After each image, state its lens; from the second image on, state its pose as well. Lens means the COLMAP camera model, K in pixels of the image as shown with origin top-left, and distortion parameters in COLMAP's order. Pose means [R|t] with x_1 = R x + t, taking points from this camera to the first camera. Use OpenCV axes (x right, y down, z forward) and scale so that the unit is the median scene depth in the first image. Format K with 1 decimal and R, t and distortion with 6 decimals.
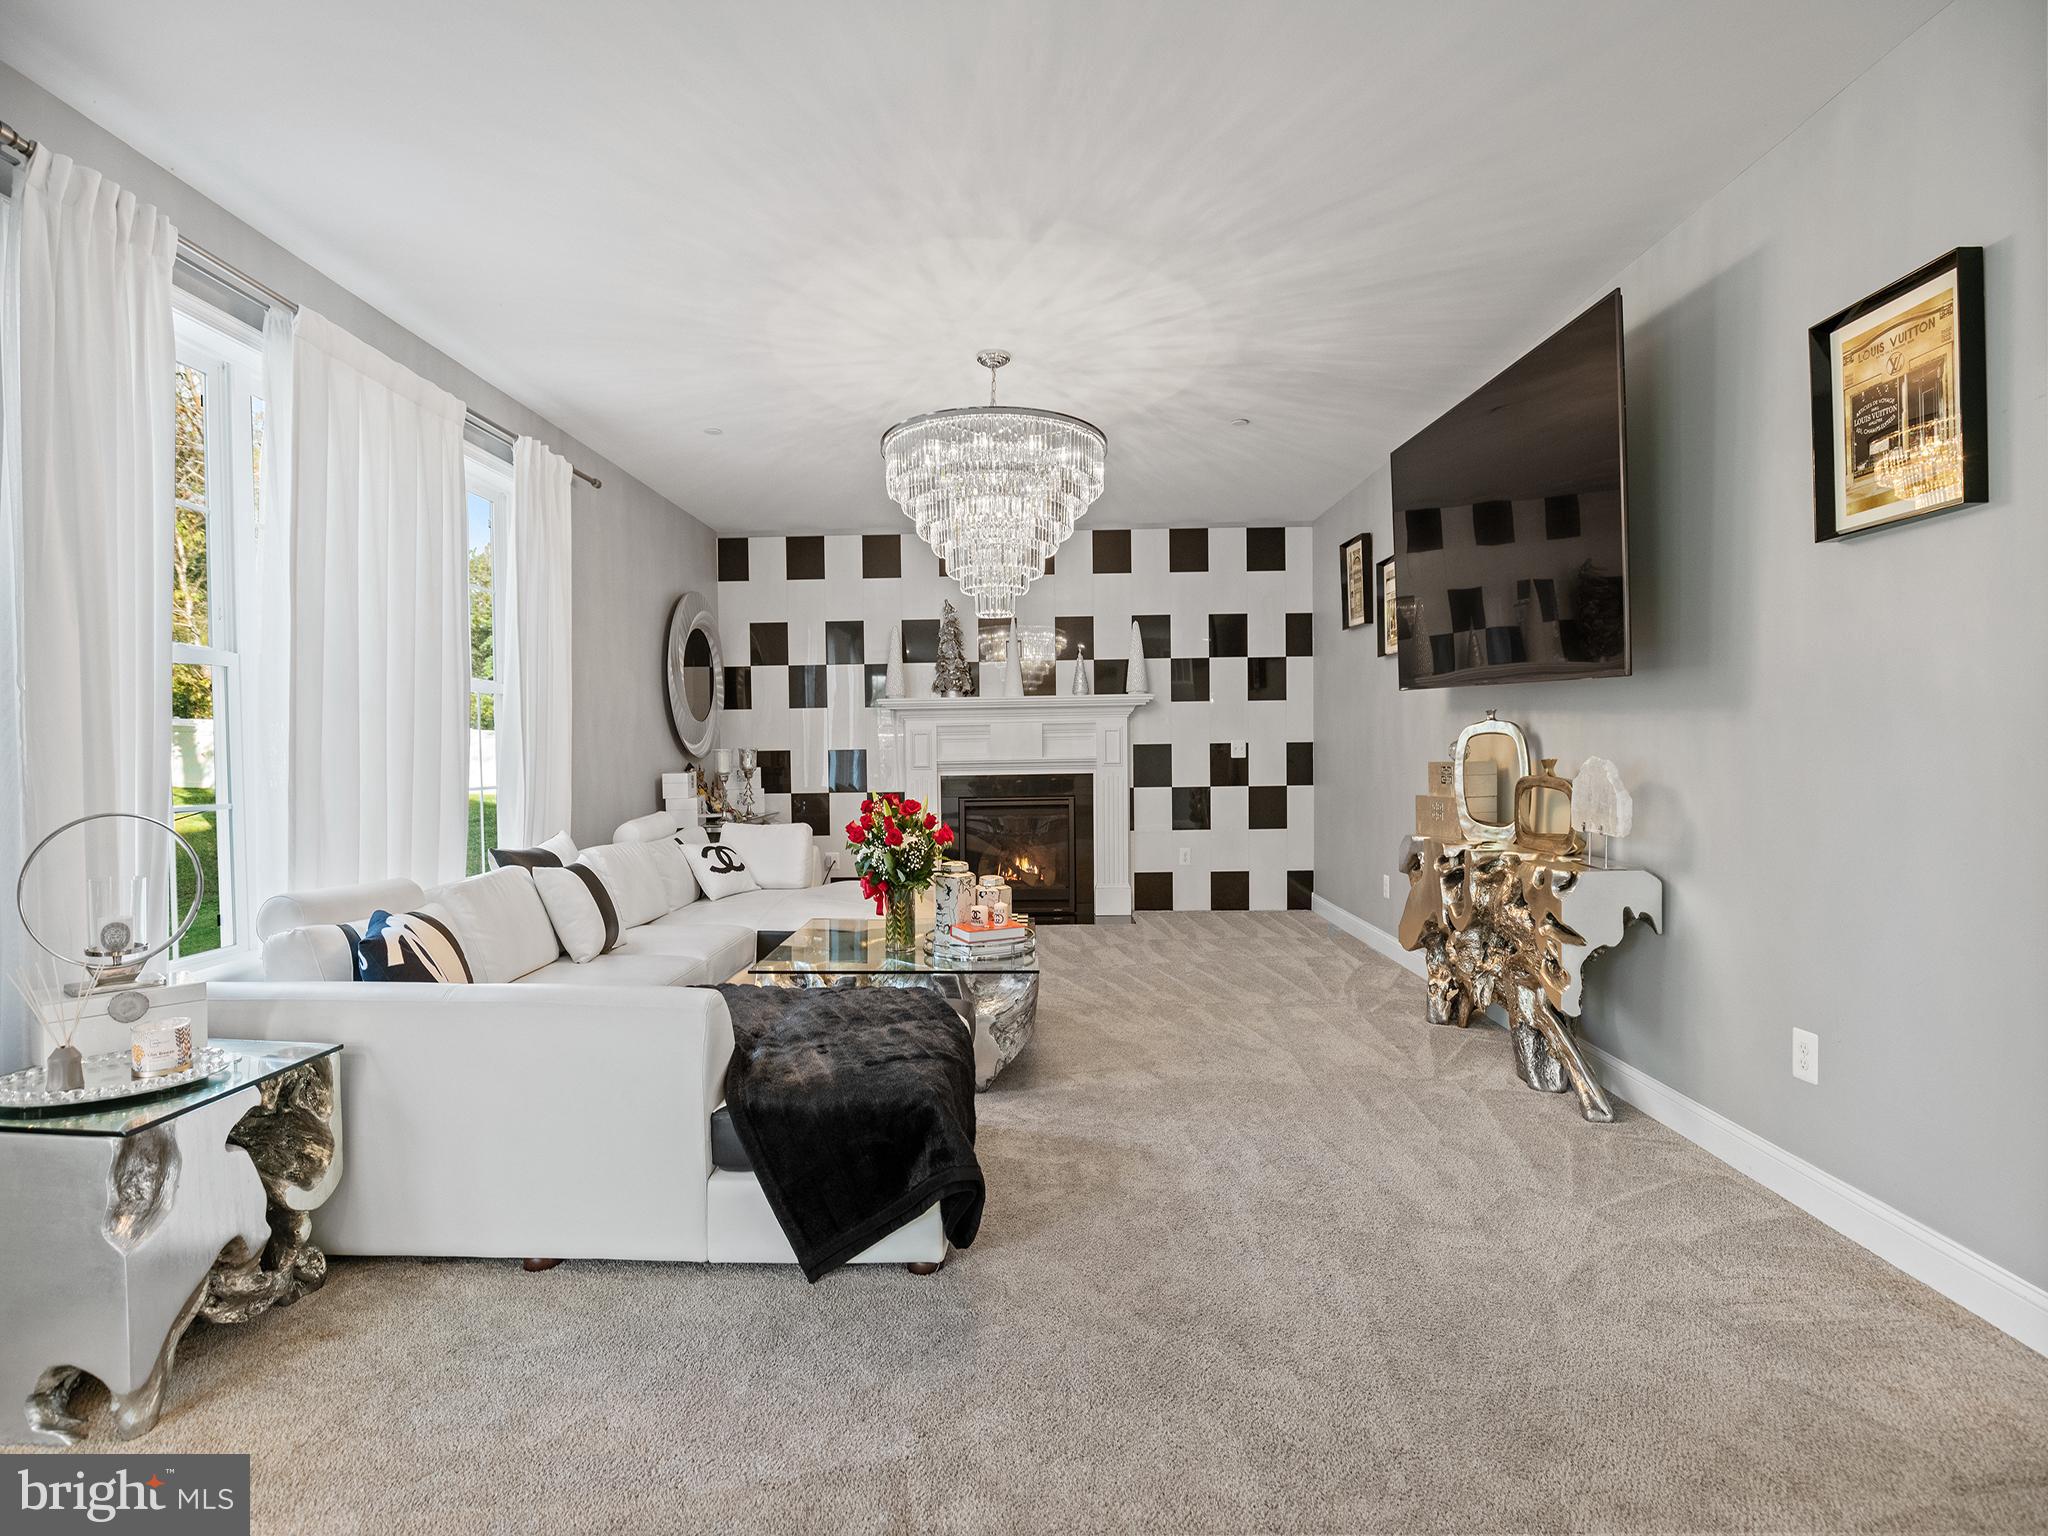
lens RADIAL K [[942.0, 0, 1024.0], [0, 942.0, 760.9], [0, 0, 1]] dist [-0.030150, 0.000222]
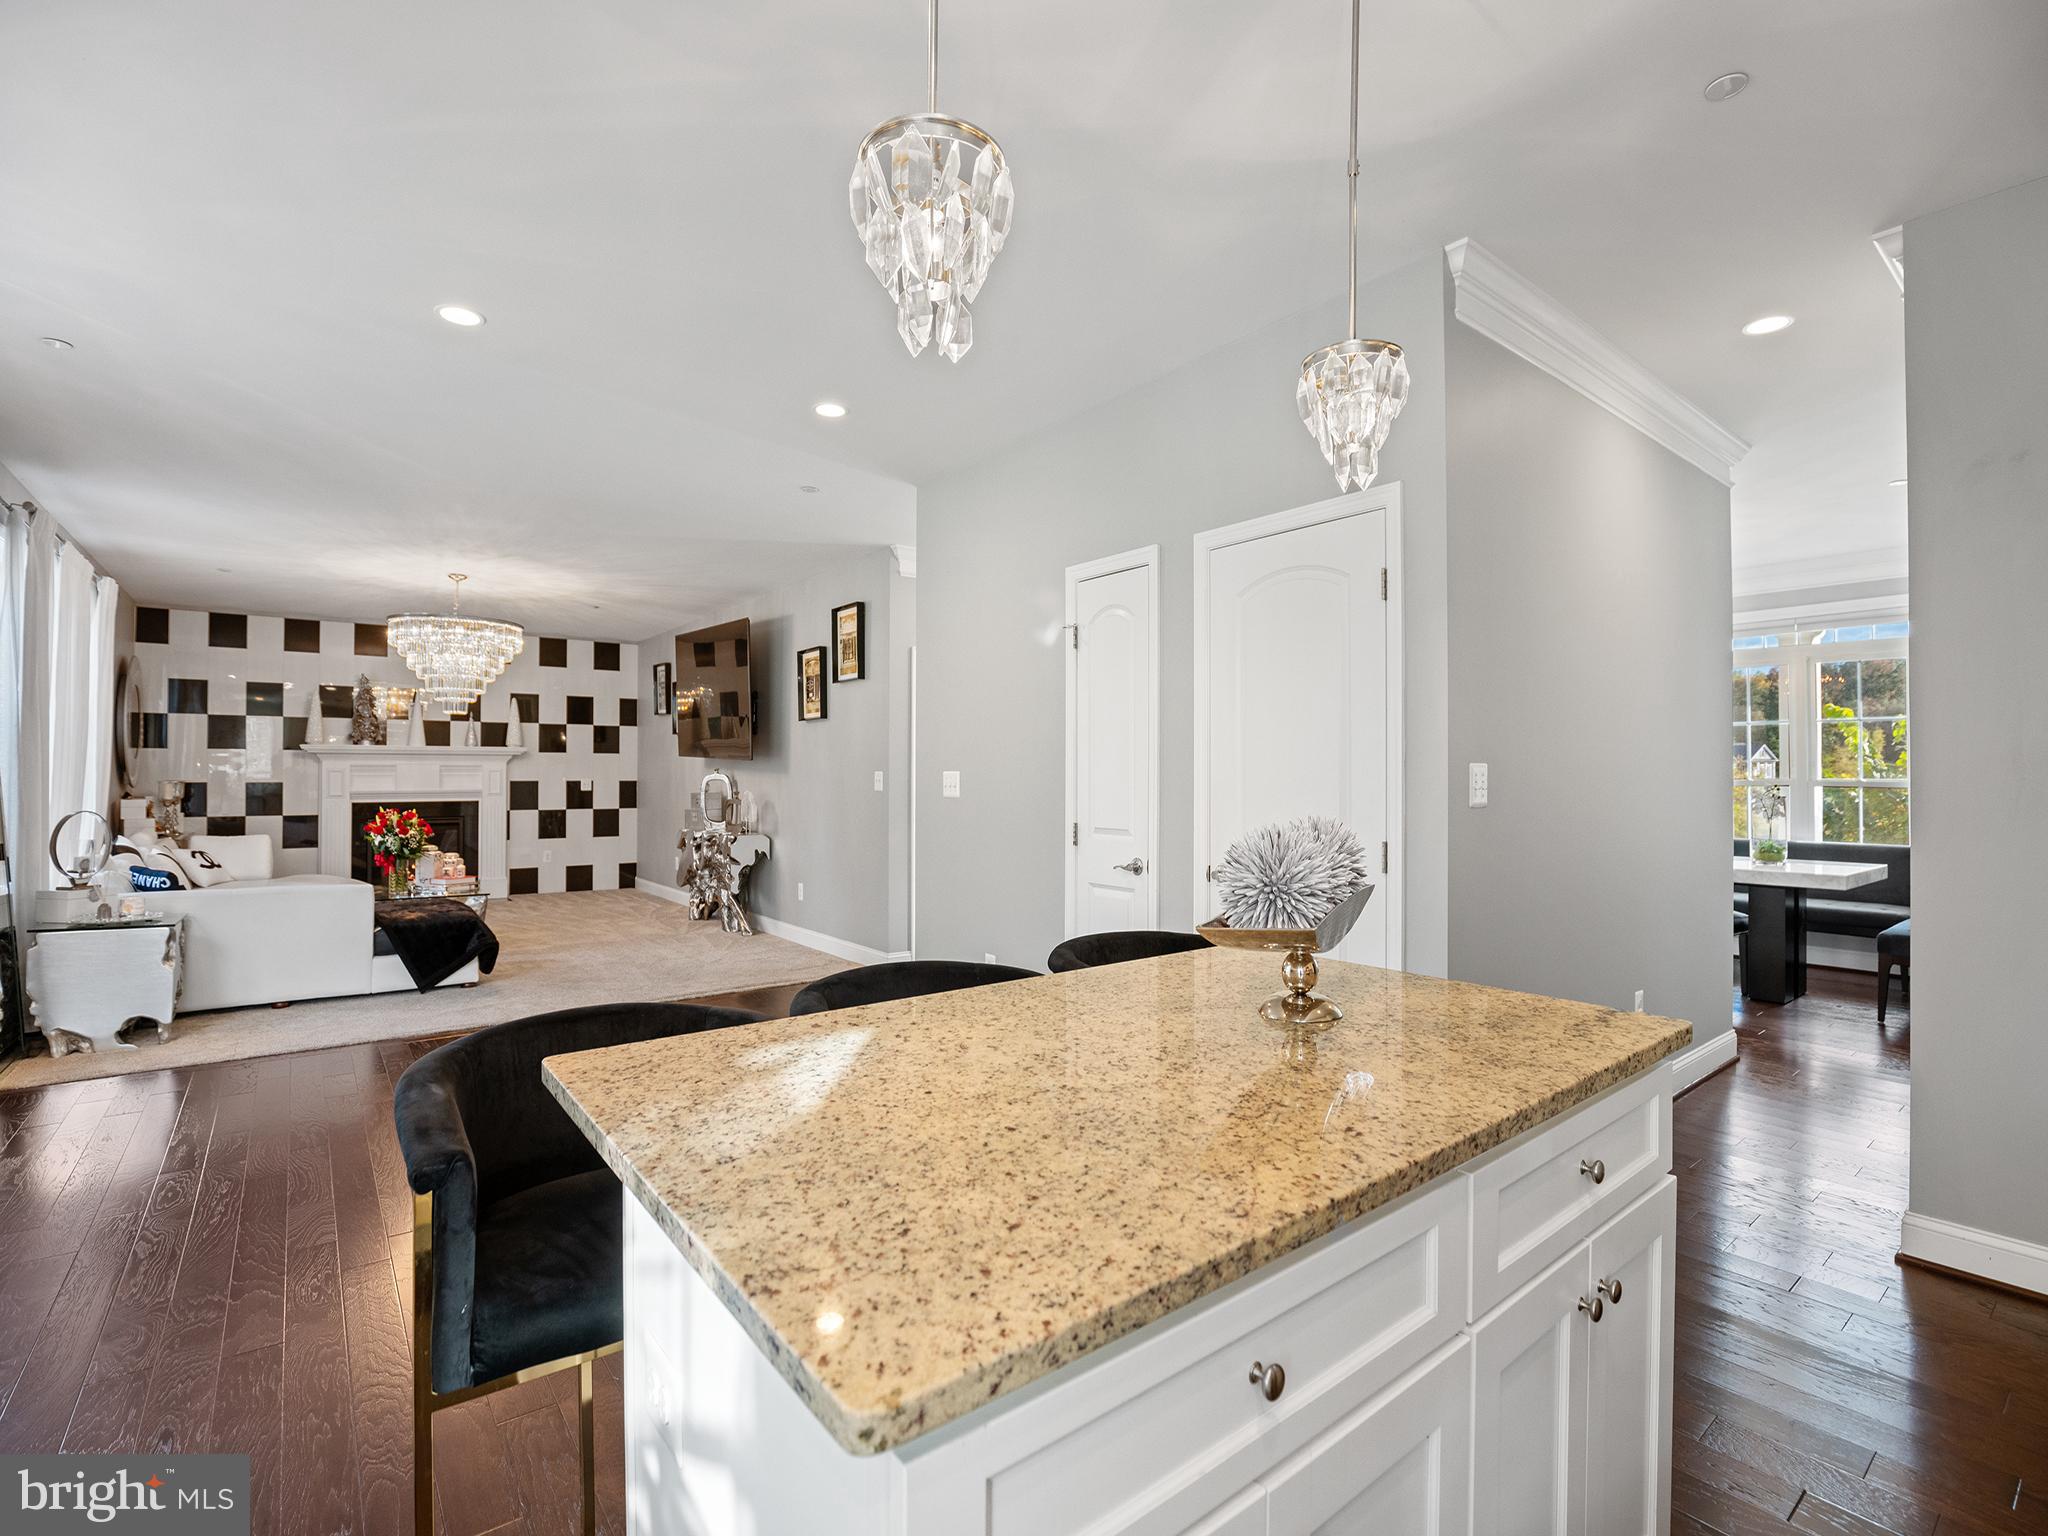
lens RADIAL K [[940.8, 0, 1030.6], [0, 940.8, 781.2], [0, 0, 1]] dist [-0.030183, 0.001259]
pose [[0.776049, 0.012262, 0.630553, -0.173688], [-0.003087, 0.999873, -0.015644, 0.003146], [-0.630665, 0.010194, 0.775988, -0.650787]]
